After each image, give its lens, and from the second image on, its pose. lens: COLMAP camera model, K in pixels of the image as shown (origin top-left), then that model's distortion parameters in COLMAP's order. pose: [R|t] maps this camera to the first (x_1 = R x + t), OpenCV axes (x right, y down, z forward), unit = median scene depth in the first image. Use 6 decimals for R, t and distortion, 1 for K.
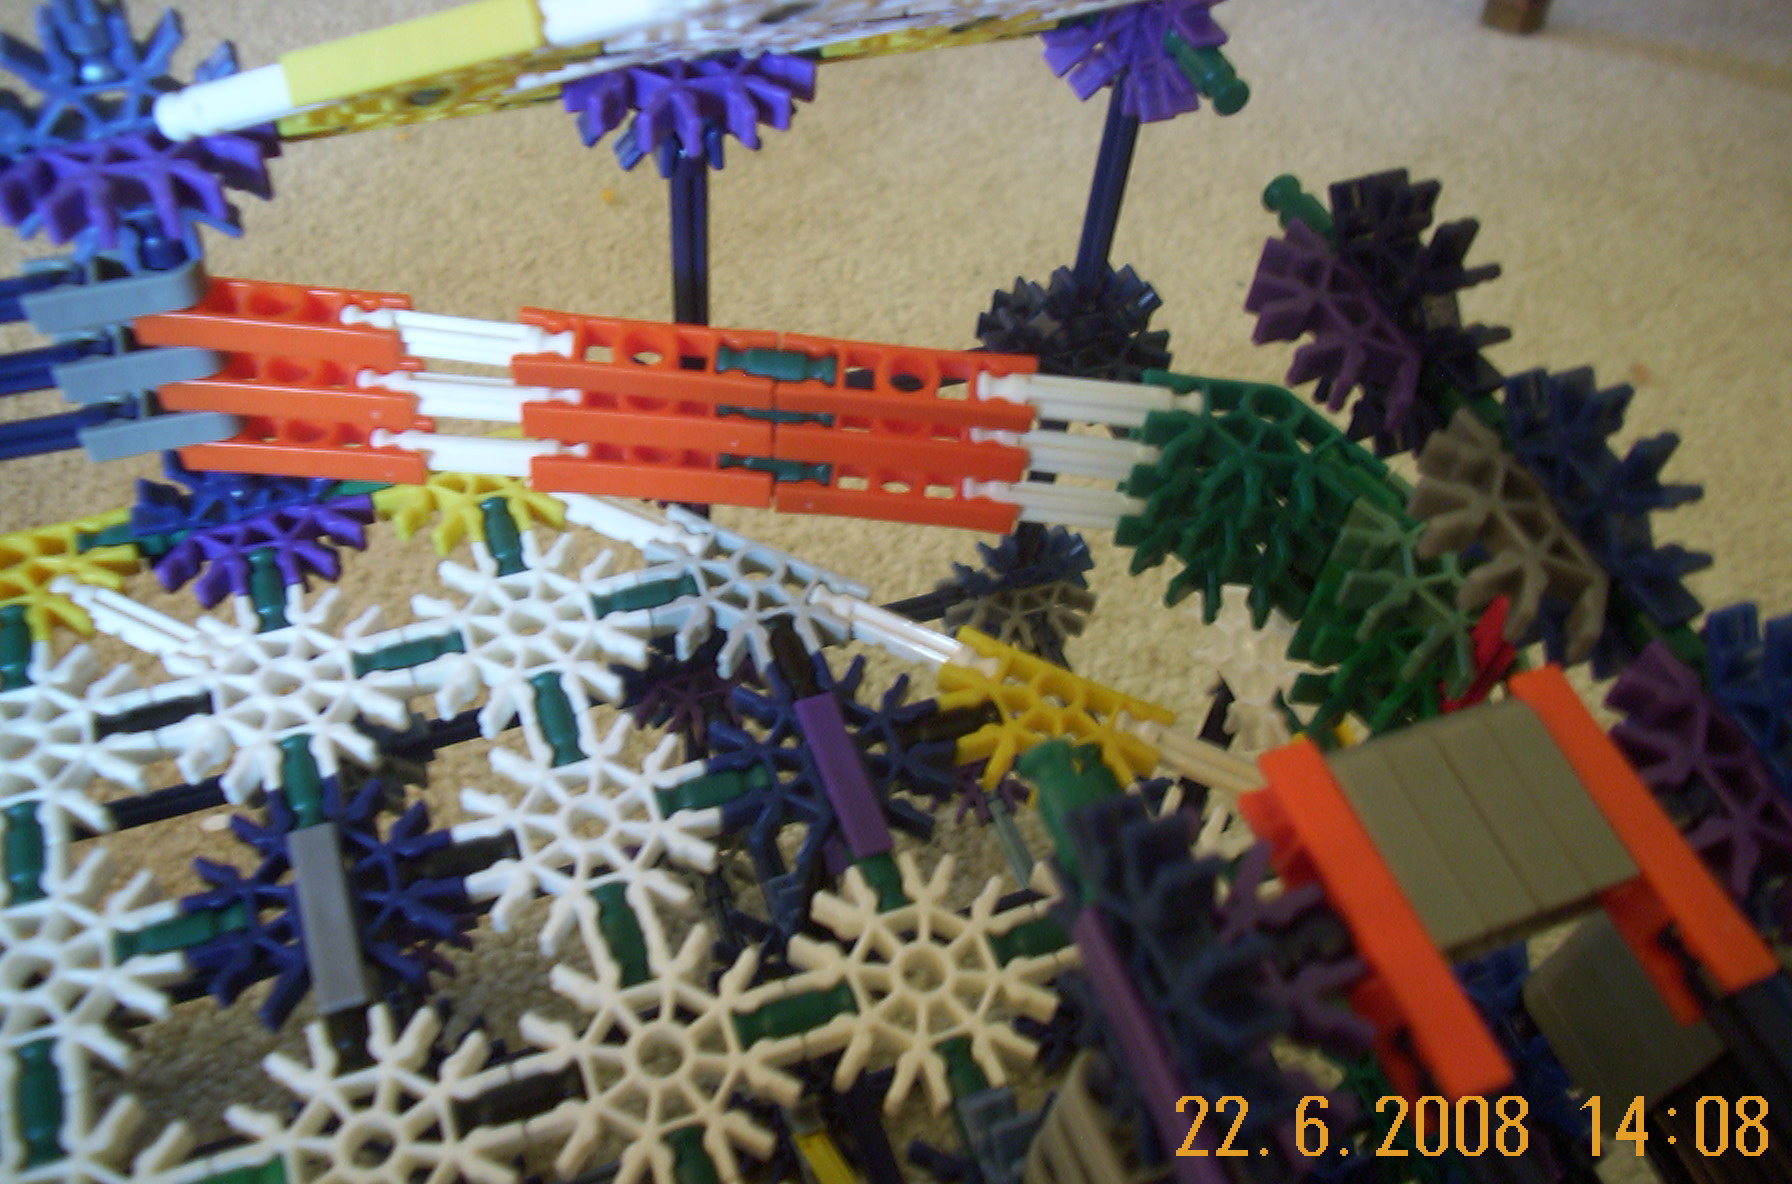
lens RADIAL K [[1569.7, 0, 899.8], [0, 1569.7, 661.7], [0, 0, 1]] dist [-0.052005, 0.027113]
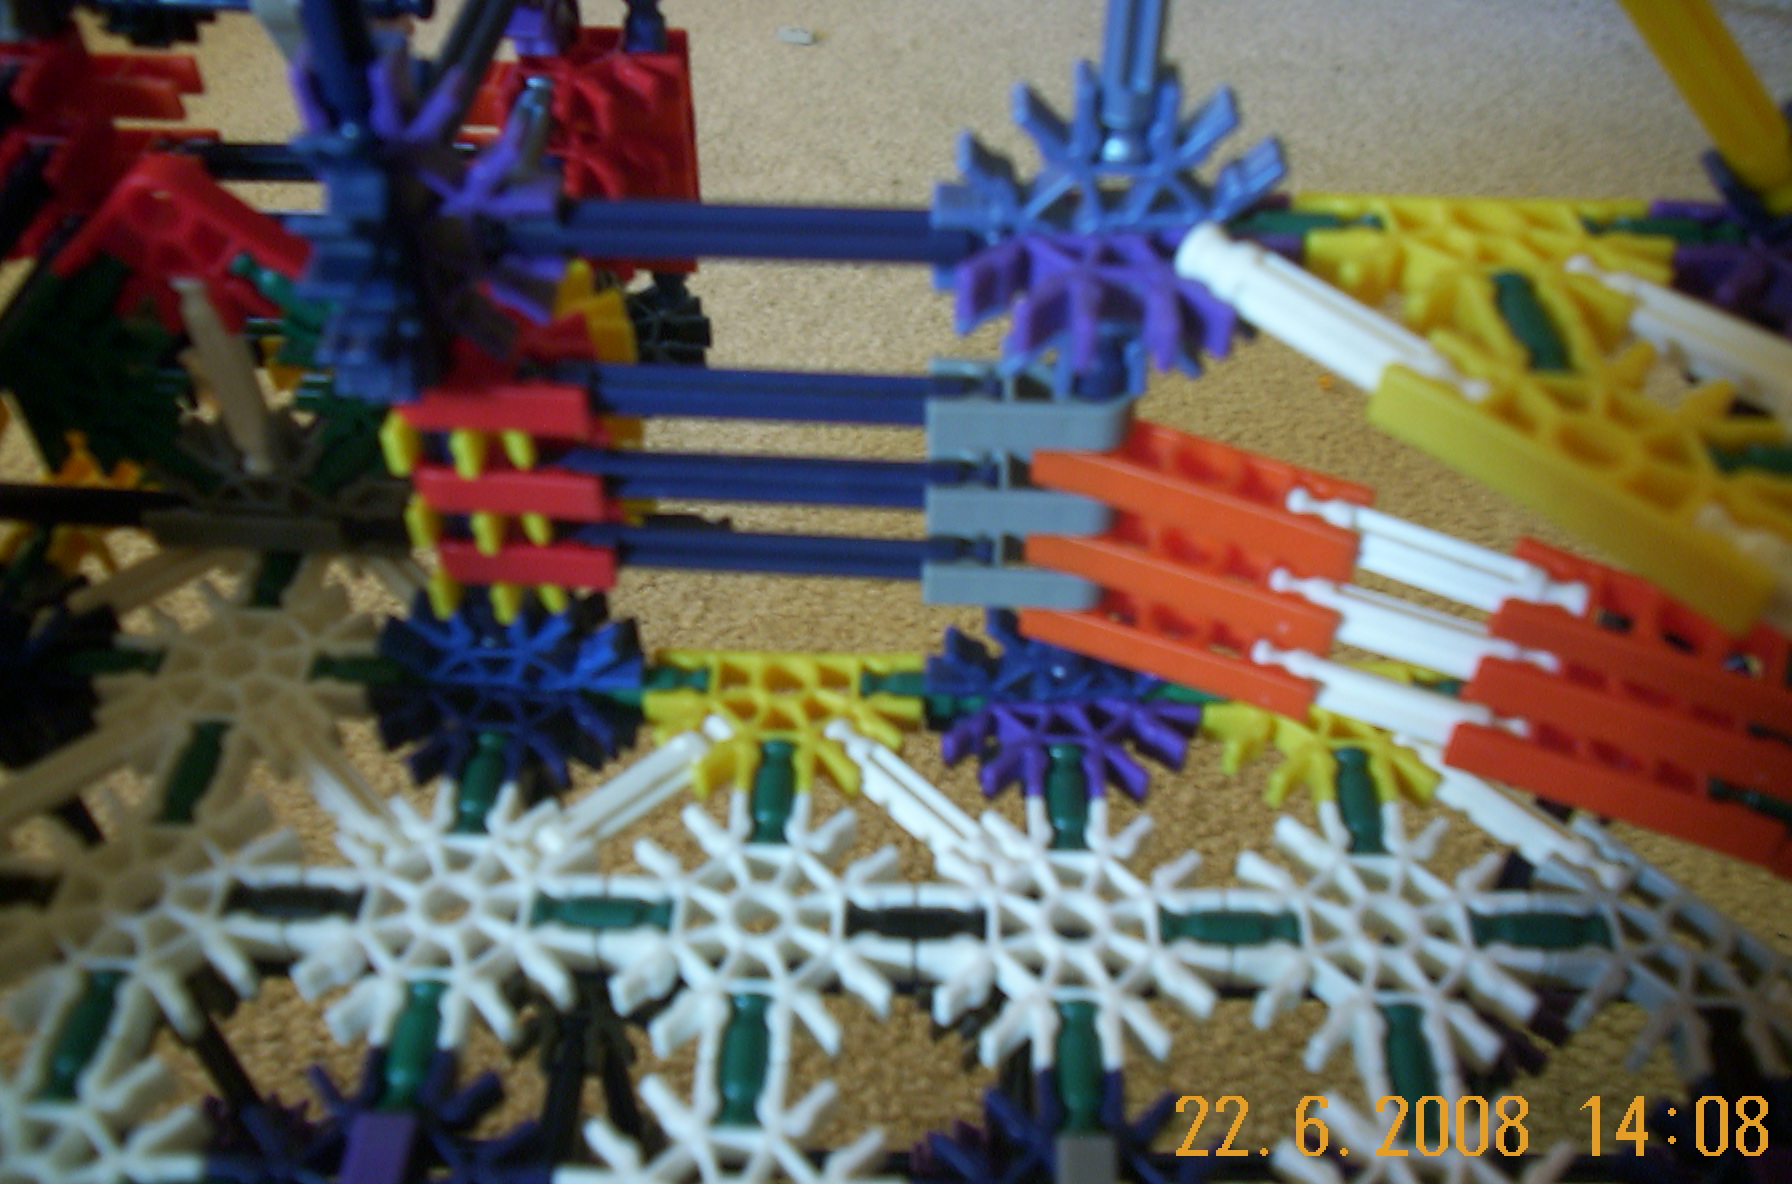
lens RADIAL K [[1569.7, 0, 899.8], [0, 1569.7, 661.7], [0, 0, 1]] dist [-0.052005, 0.027113]
pose [[0.917926, 0.229963, -0.323309, -0.242286], [-0.262627, 0.962987, -0.060687, -0.042082], [0.297387, 0.140616, 0.944345, 0.199119]]
